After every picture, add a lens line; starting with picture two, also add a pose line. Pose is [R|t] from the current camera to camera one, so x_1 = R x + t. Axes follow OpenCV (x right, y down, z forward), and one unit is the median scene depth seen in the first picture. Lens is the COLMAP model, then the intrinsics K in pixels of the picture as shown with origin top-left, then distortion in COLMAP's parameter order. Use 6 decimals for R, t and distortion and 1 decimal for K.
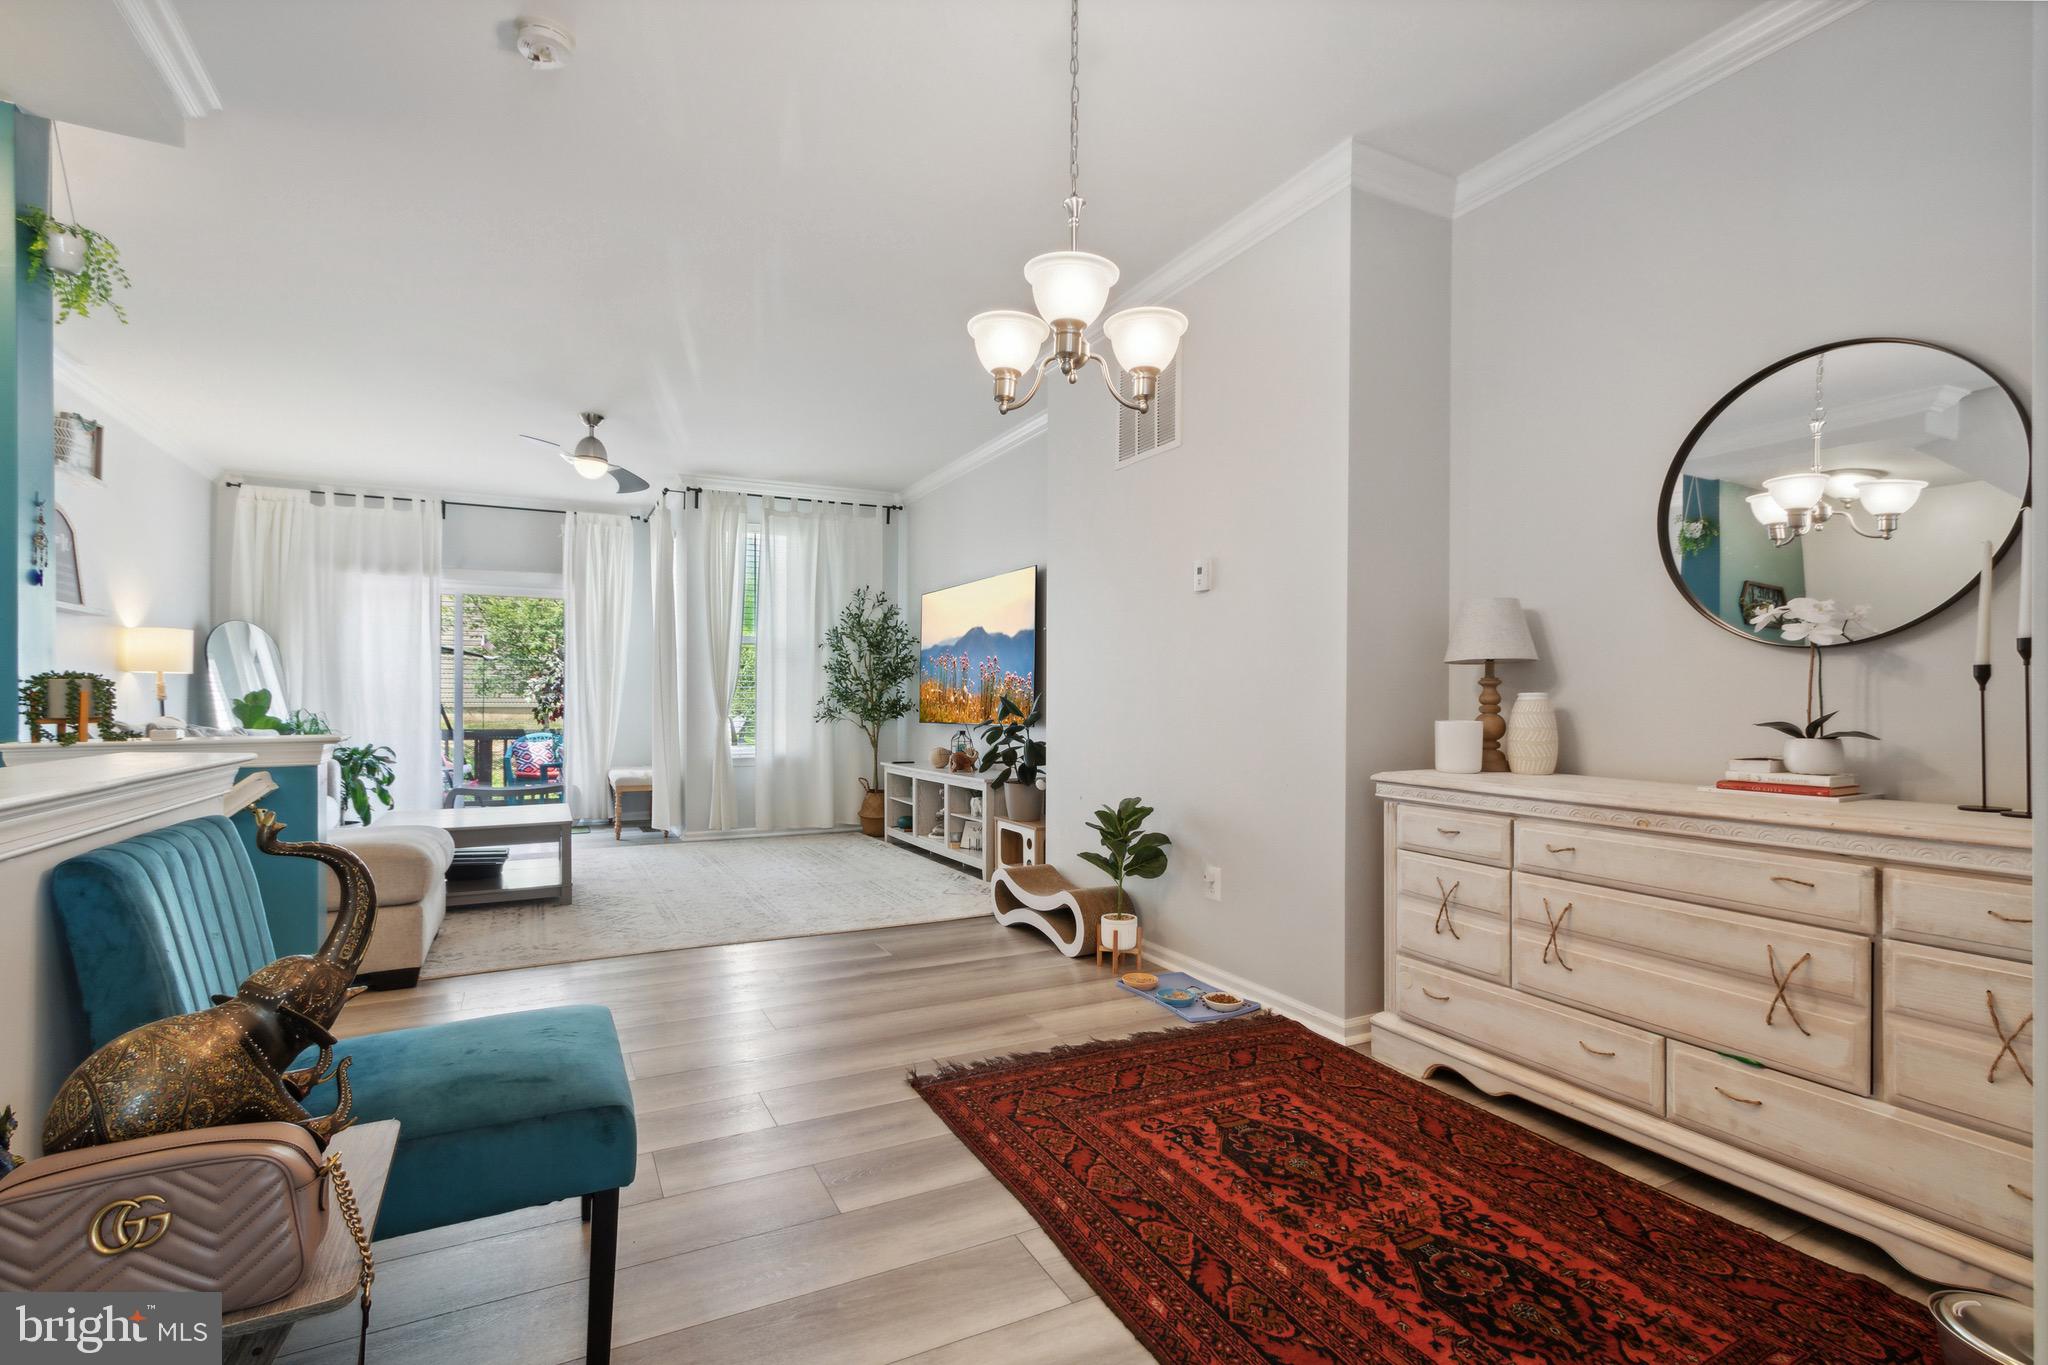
lens RADIAL K [[961.8, 0, 1018.5], [0, 961.8, 686.8], [0, 0, 1]] dist [0.007033, -0.002233]
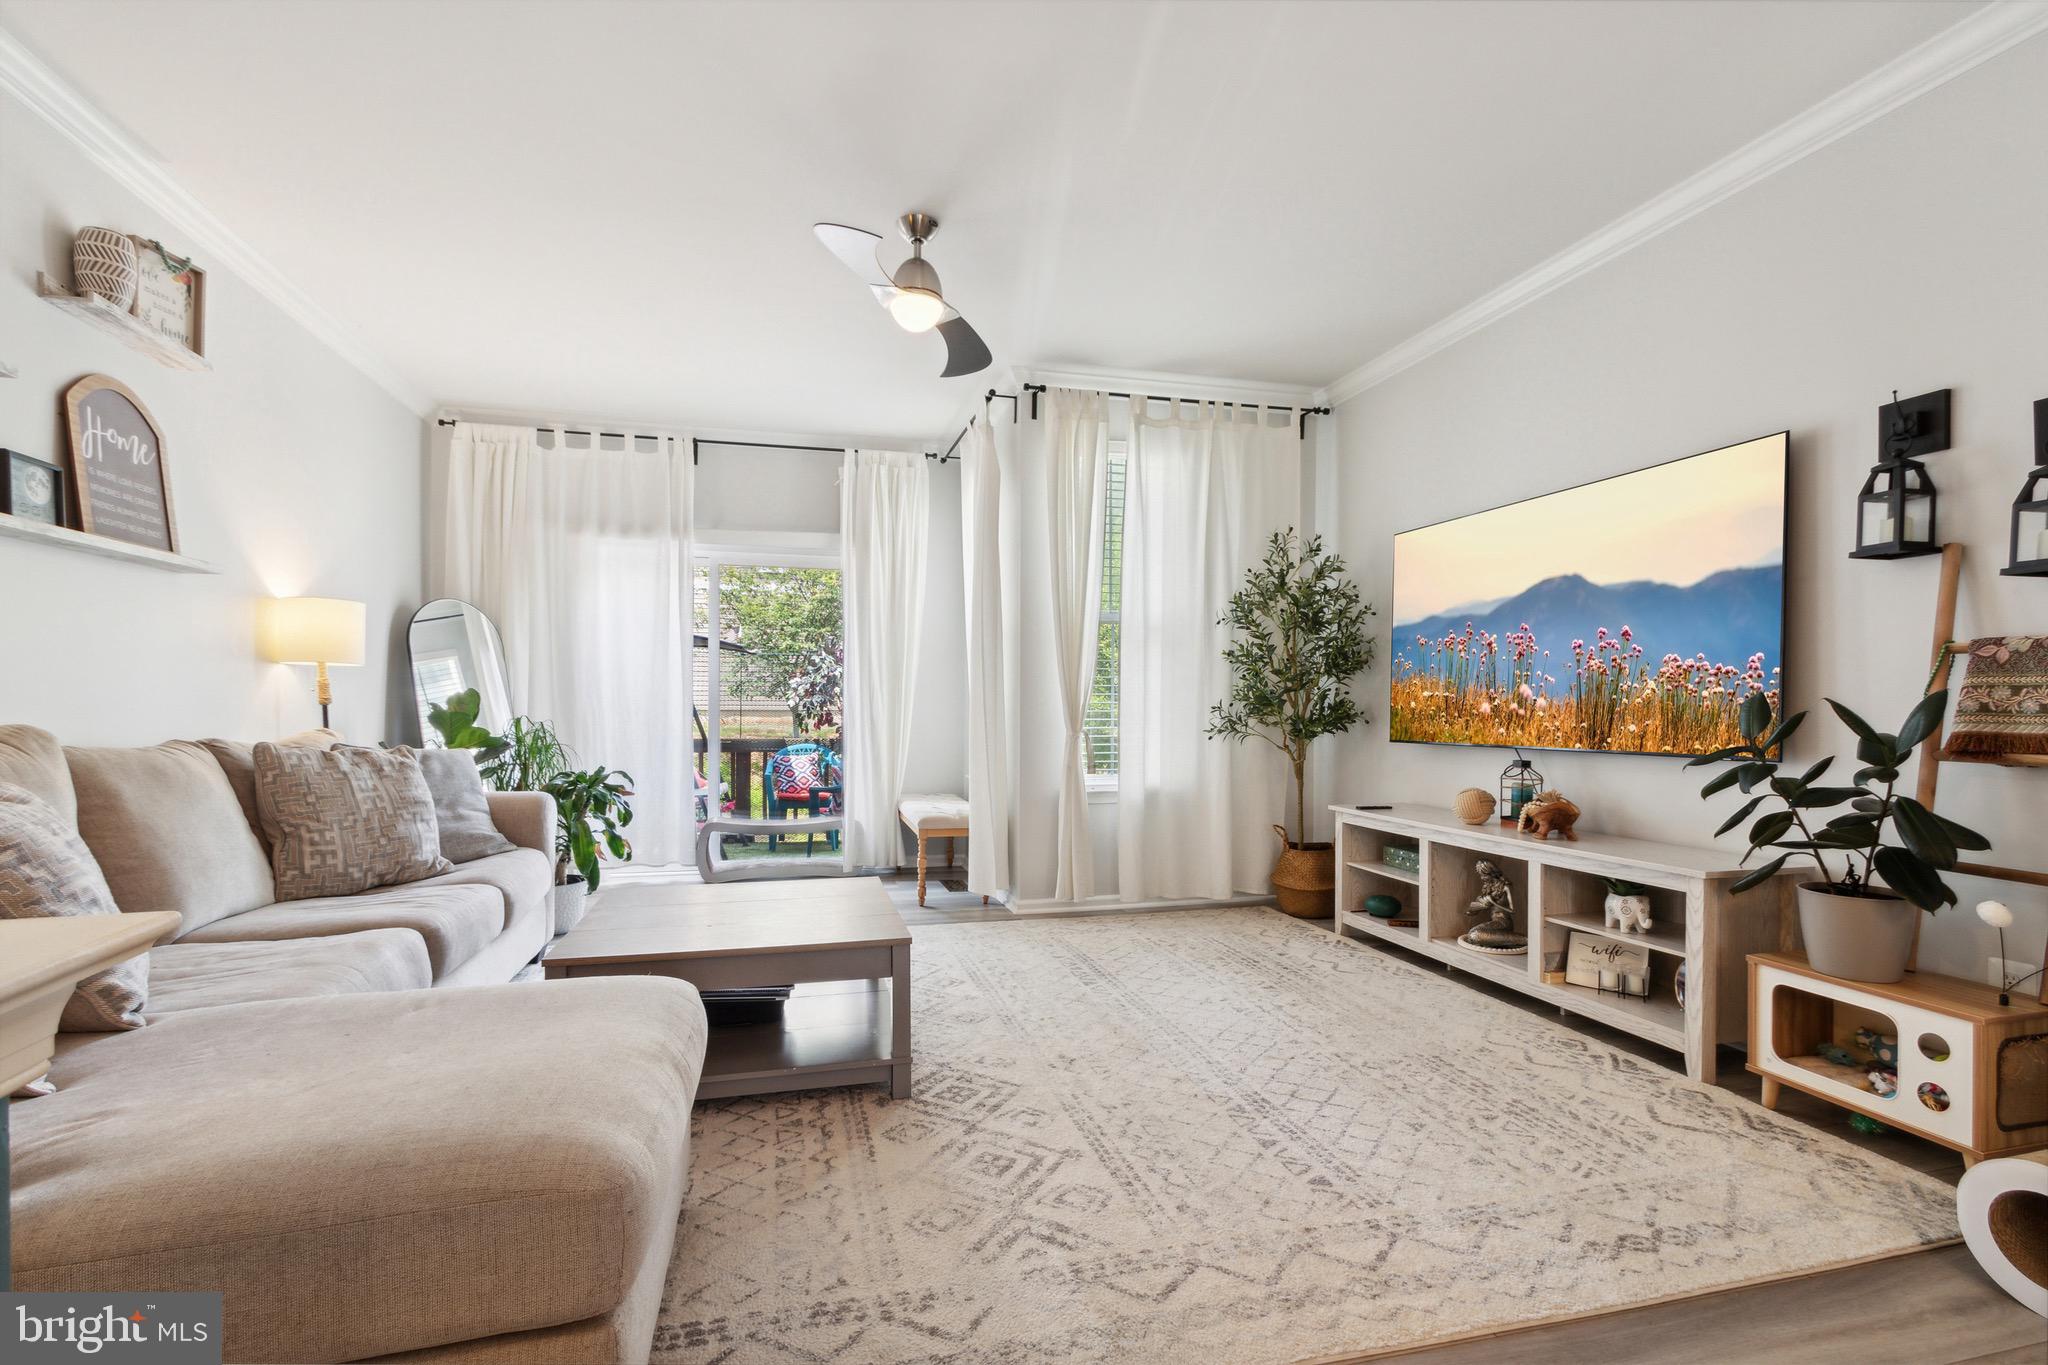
lens RADIAL K [[961.8, 0, 1017.7], [0, 961.8, 692.6], [0, 0, 1]] dist [0.007033, -0.002233]
pose [[0.976033, -0.000633, -0.217621, -0.197717], [0.001215, 0.999996, 0.002537, 0.003473], [0.217618, -0.002740, 0.976030, 0.338254]]
